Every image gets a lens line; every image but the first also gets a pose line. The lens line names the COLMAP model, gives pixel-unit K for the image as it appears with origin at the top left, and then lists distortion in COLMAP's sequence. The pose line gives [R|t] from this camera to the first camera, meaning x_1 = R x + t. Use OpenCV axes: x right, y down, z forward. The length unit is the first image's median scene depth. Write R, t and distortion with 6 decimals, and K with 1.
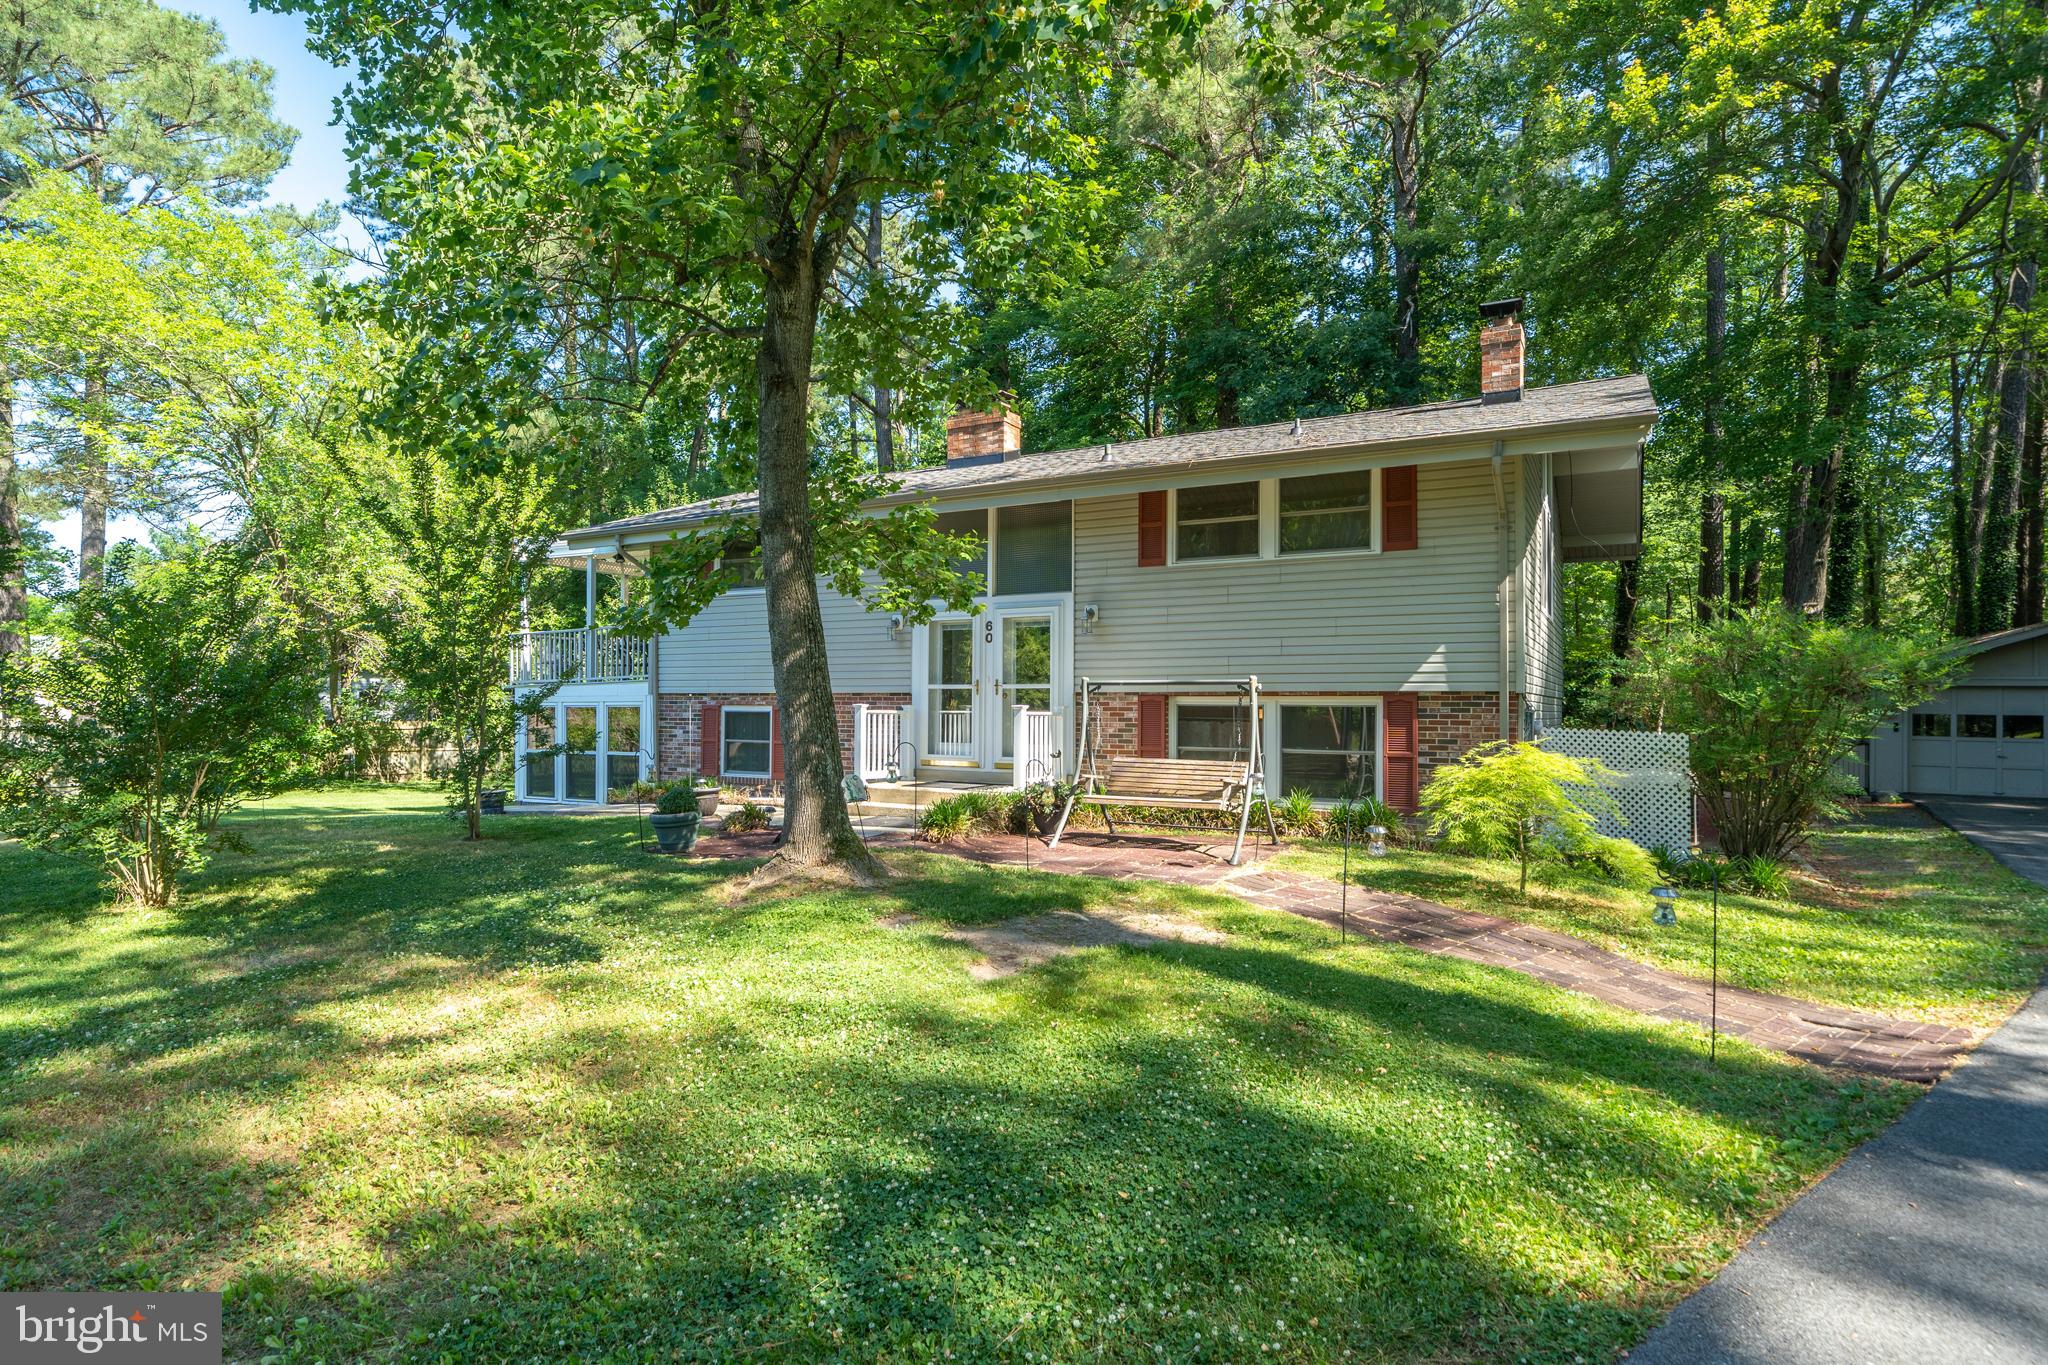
lens RADIAL K [[1064.4, 0, 1024.4], [0, 1064.4, 678.2], [0, 0, 1]] dist [0.003923, 0.000209]
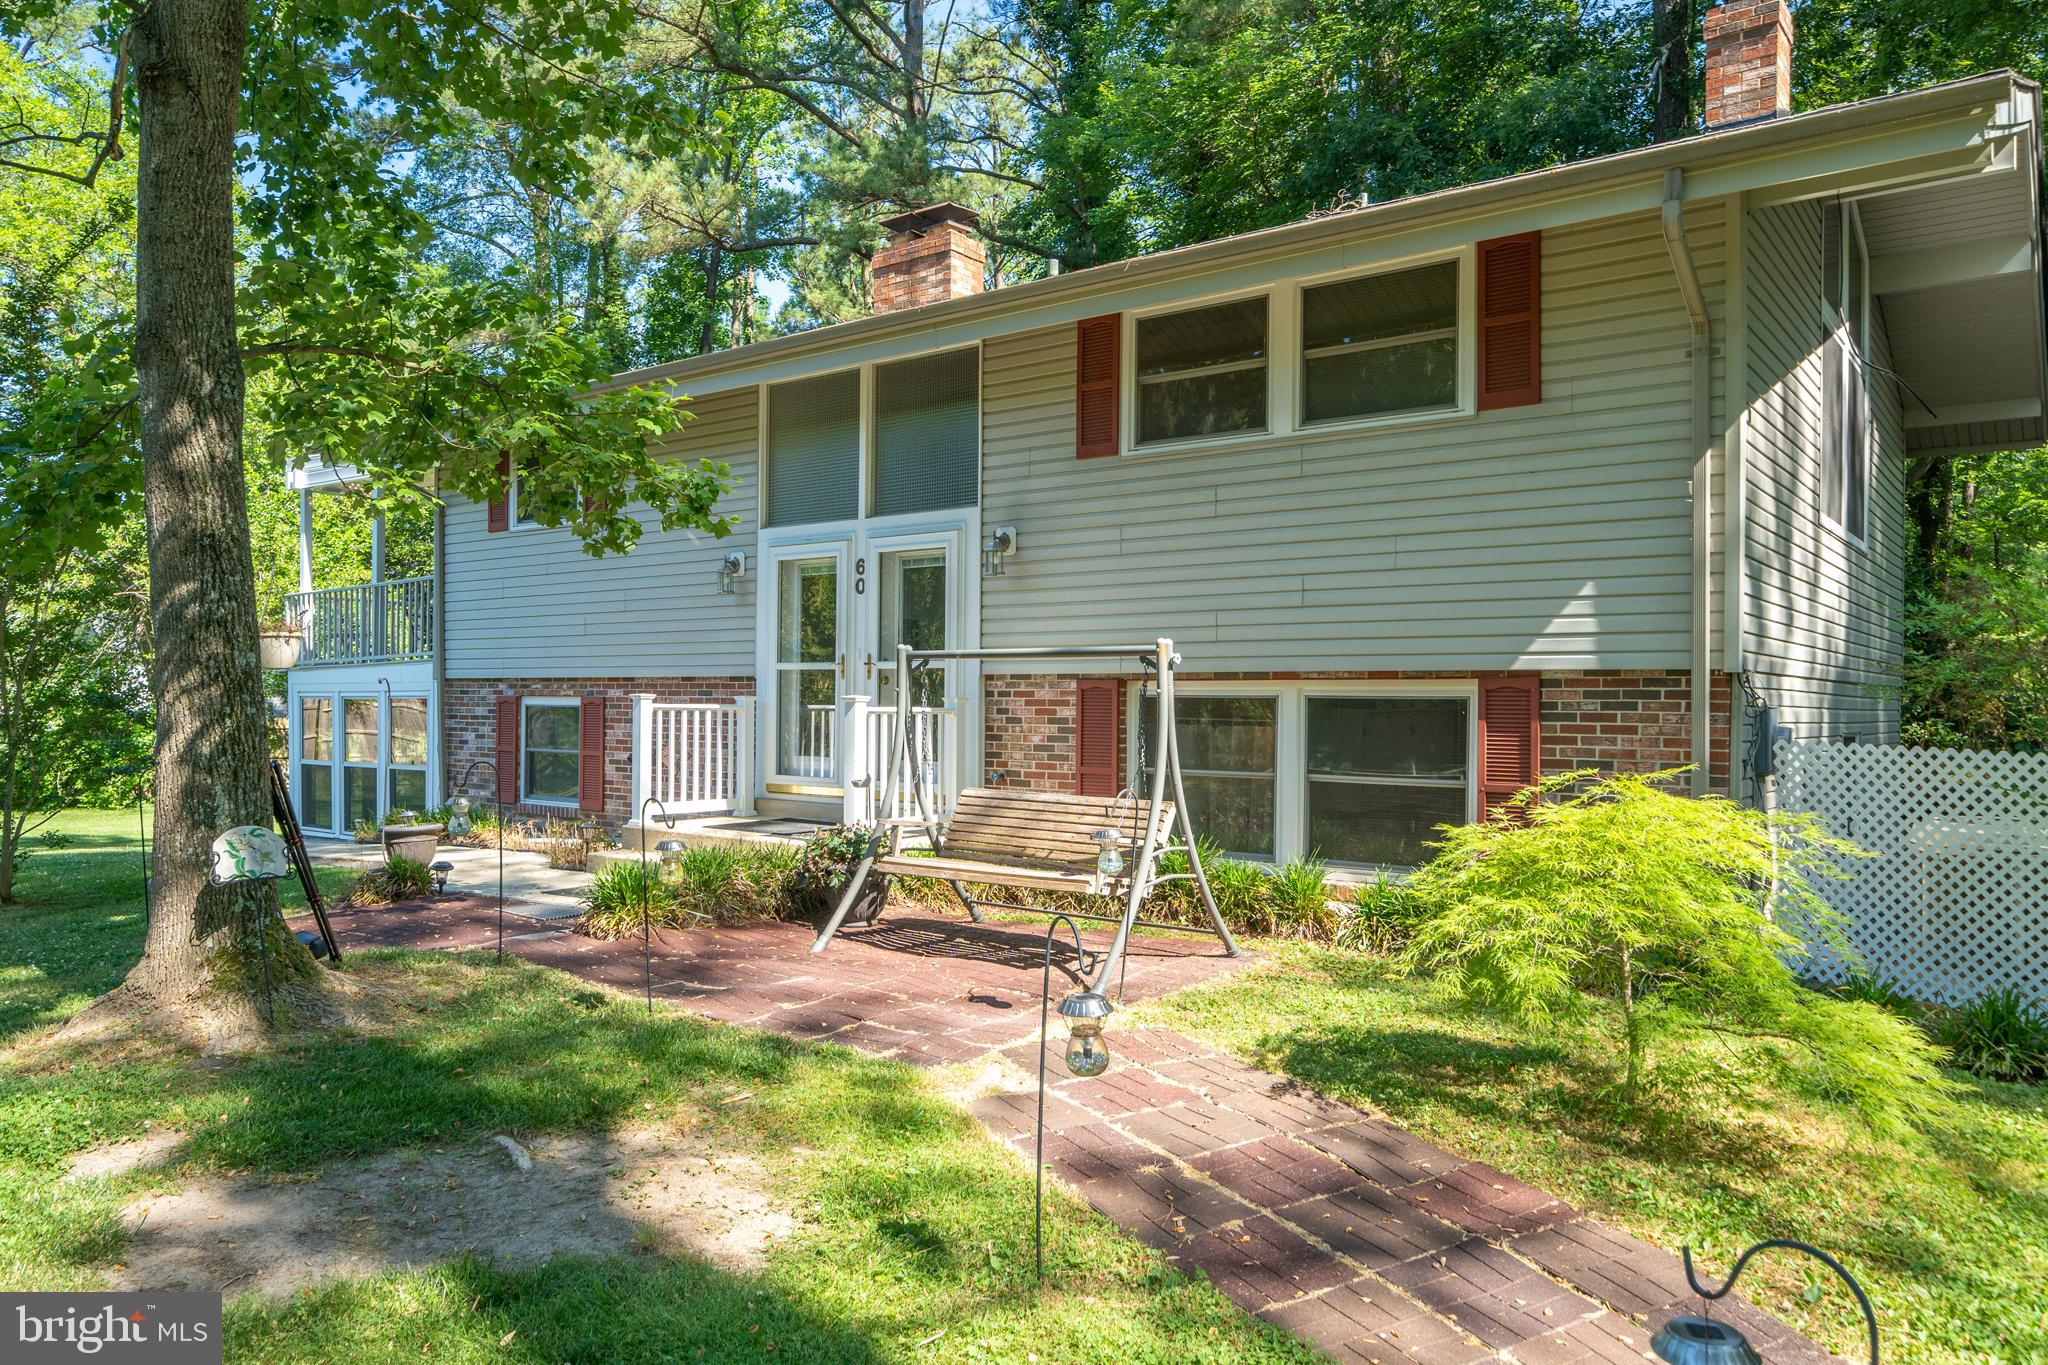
lens RADIAL K [[1389.6, 0, 1023.4], [0, 1389.6, 692.5], [0, 0, 1]] dist [0.005321, 0.000212]
pose [[0.990304, 0.000968, -0.138912, 0.191008], [0.001753, 0.999809, 0.019465, 0.008739], [0.138905, -0.019520, 0.990113, 0.248145]]
